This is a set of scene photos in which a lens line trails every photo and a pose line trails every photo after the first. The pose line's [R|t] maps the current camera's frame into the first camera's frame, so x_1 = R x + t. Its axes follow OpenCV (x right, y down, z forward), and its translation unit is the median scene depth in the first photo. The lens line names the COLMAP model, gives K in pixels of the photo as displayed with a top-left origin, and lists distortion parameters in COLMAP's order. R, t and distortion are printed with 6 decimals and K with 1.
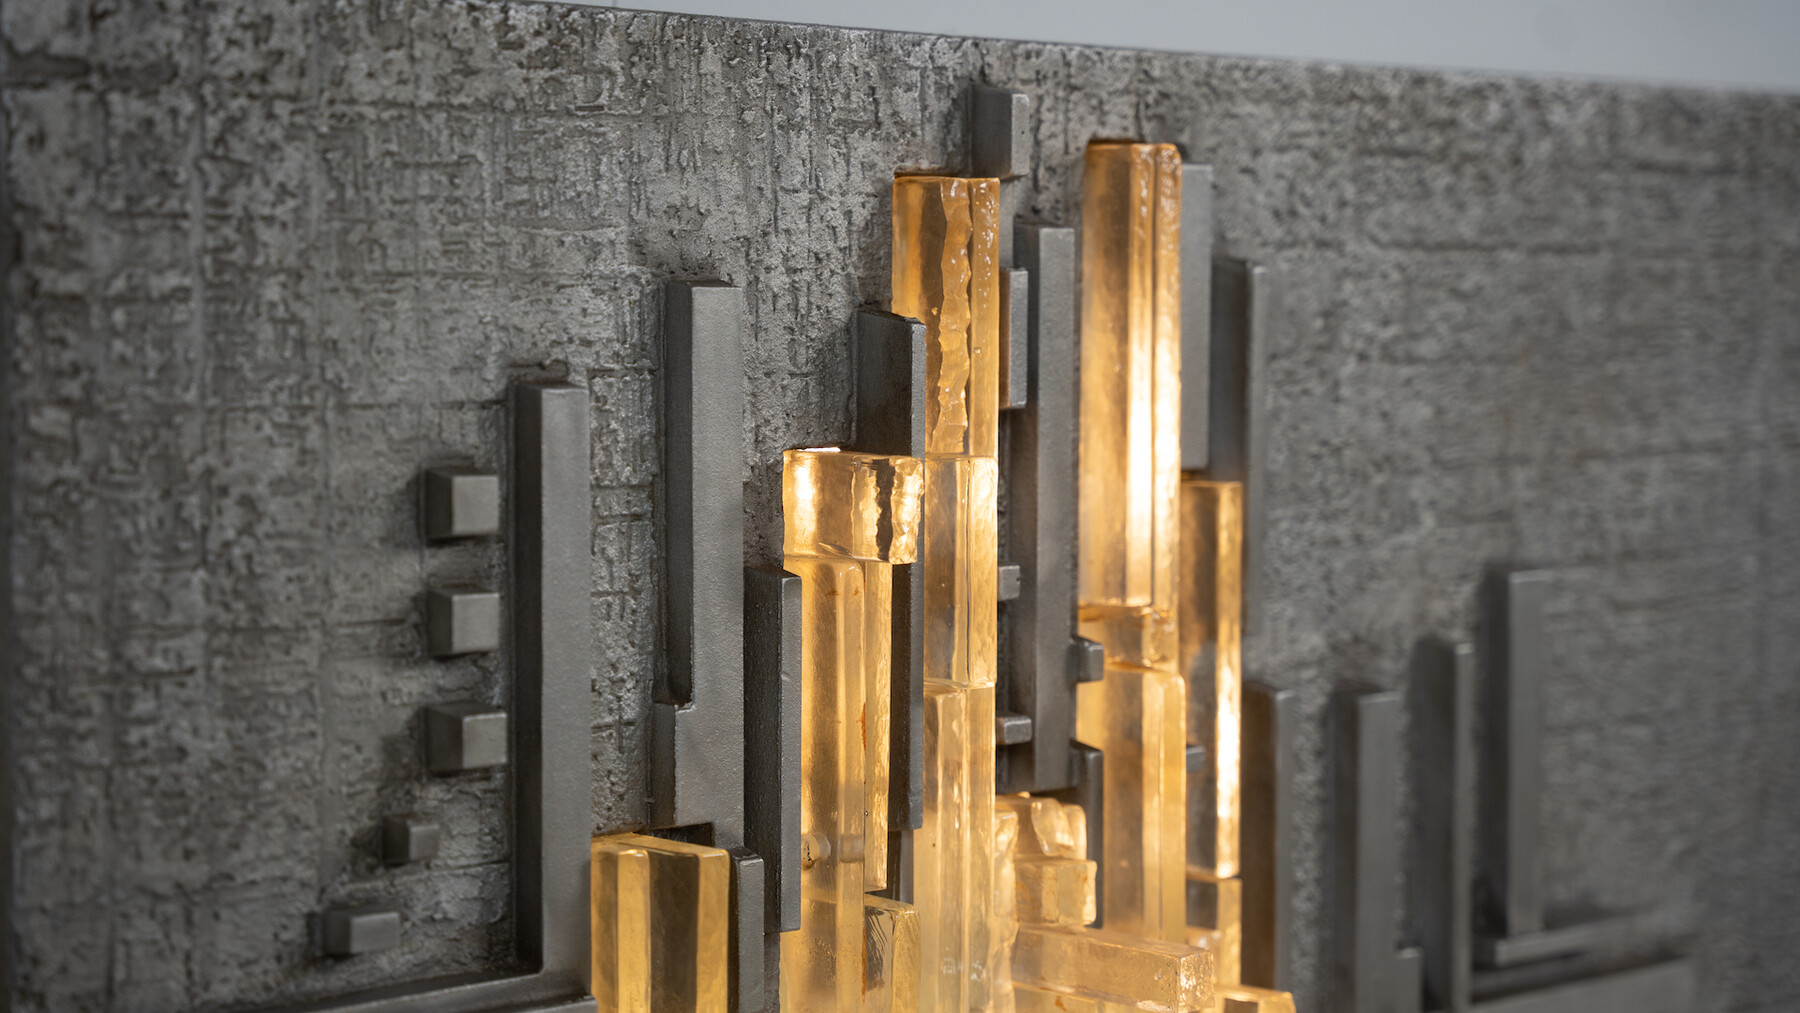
lens RADIAL K [[3313.1, 0, 898.3], [0, 3313.1, 516.1], [0, 0, 1]] dist [0.189998, 0.205795]
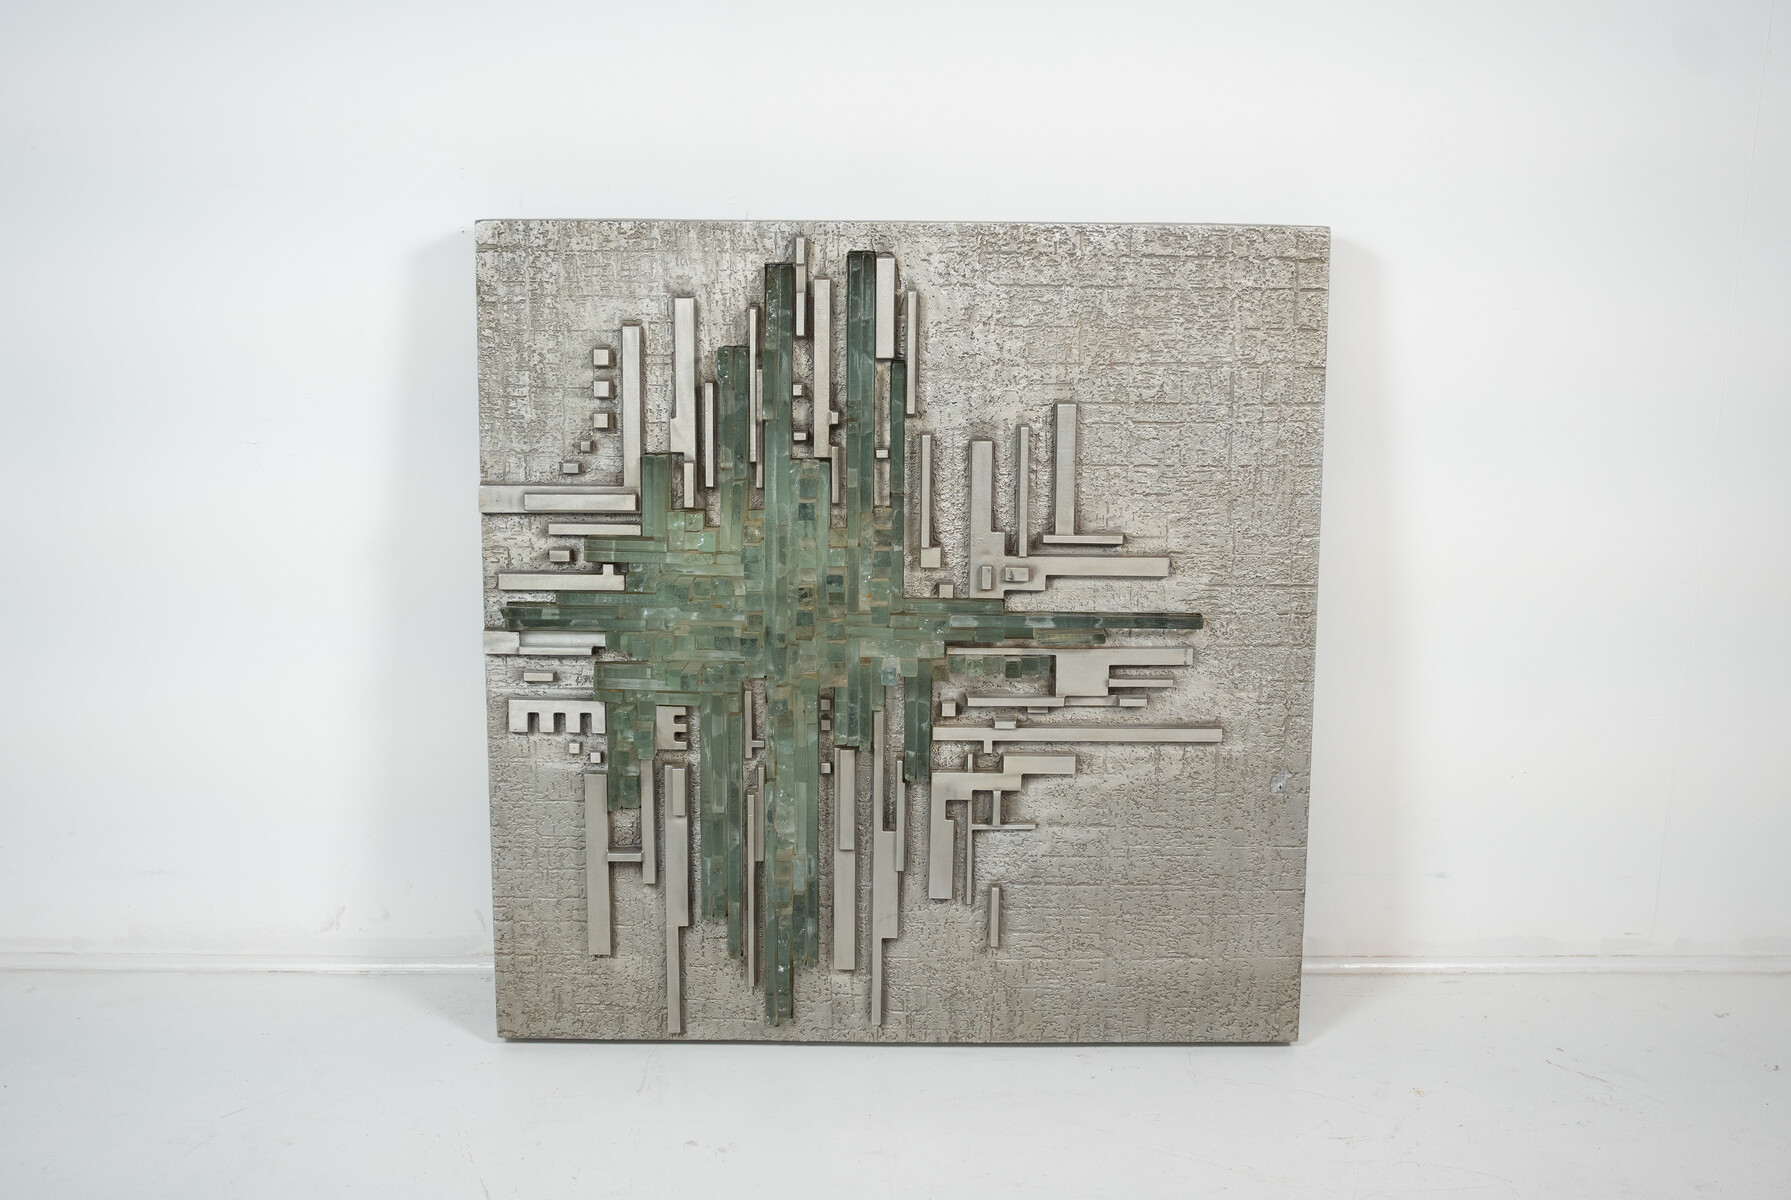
lens RADIAL K [[1914.3, 0, 895.5], [0, 1914.3, 600.0], [0, 0, 1]] dist [-0.105526, -0.001448]
pose [[0.733194, 0.104673, -0.671916, 1.521454], [-0.049524, 0.993678, 0.100757, 0.033659], [0.678214, -0.040599, 0.733742, -0.343860]]
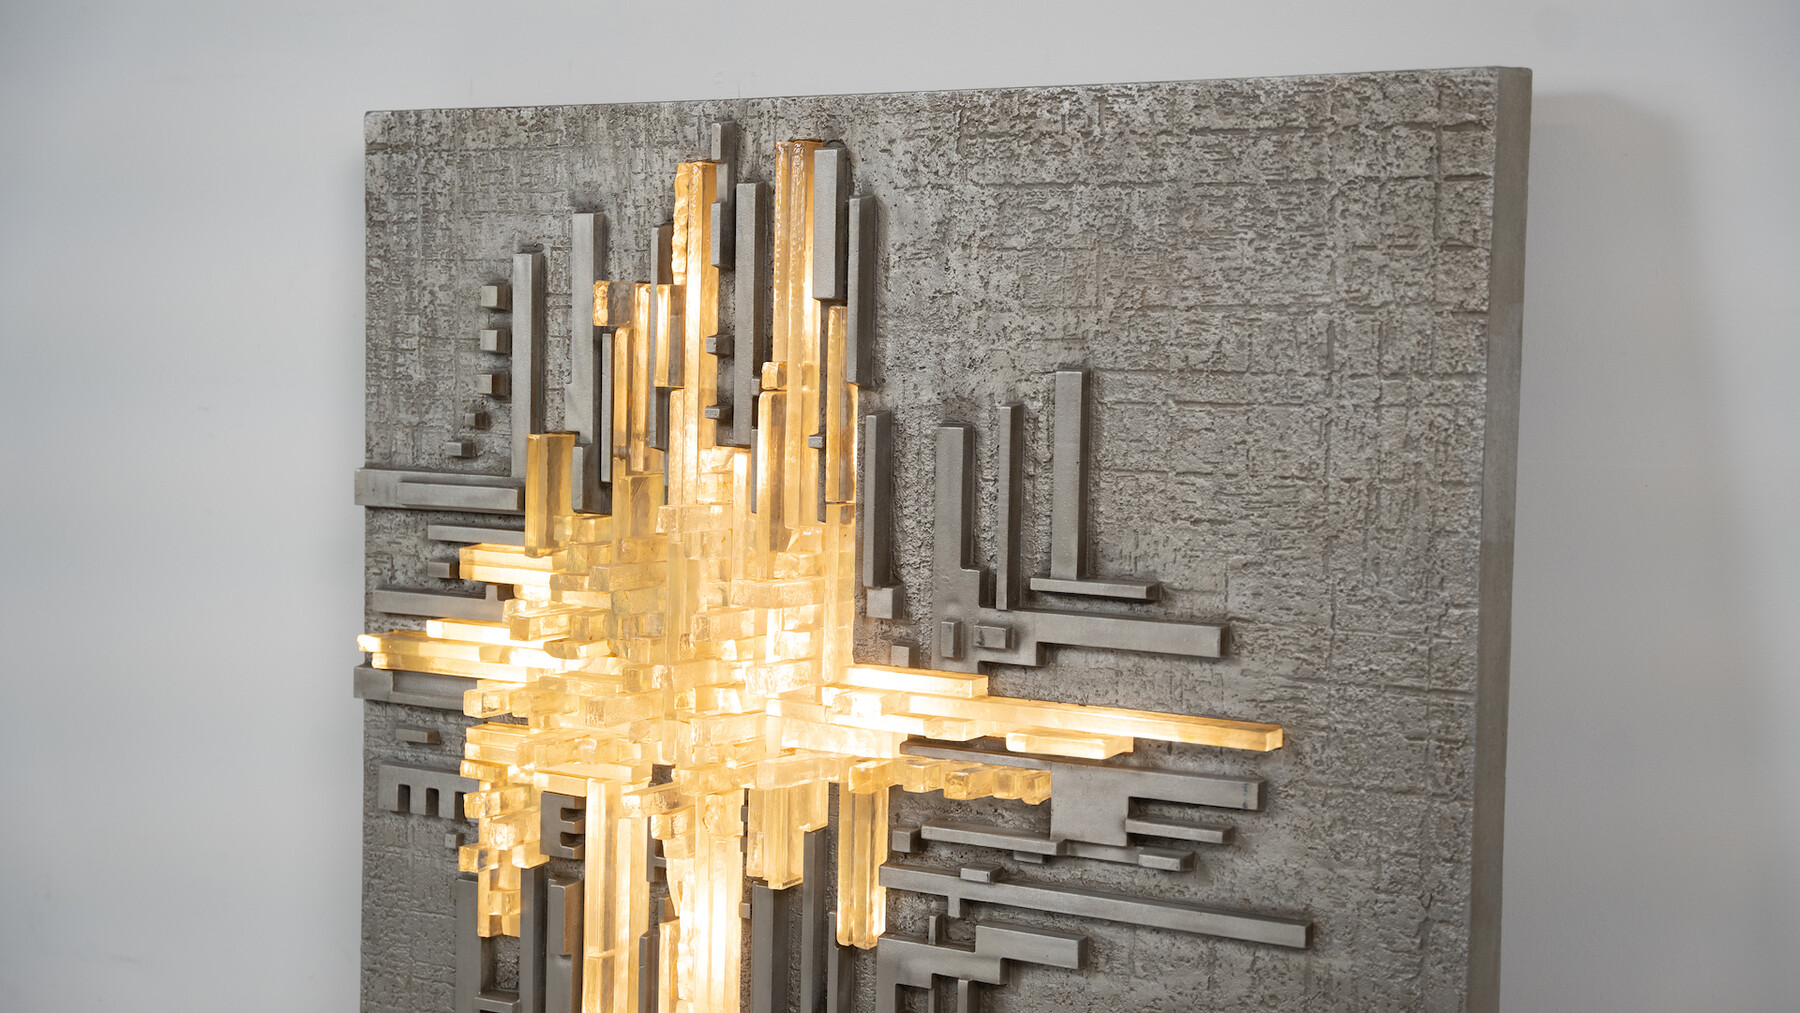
lens RADIAL K [[2504.5, 0, 897.6], [0, 2504.5, 513.3], [0, 0, 1]] dist [0.086652, 0.019716]
pose [[0.293084, 0.066080, -0.953801, 1.847054], [-0.080330, 0.995783, 0.044305, 0.052457], [0.952706, 0.063633, 0.297156, 0.694446]]
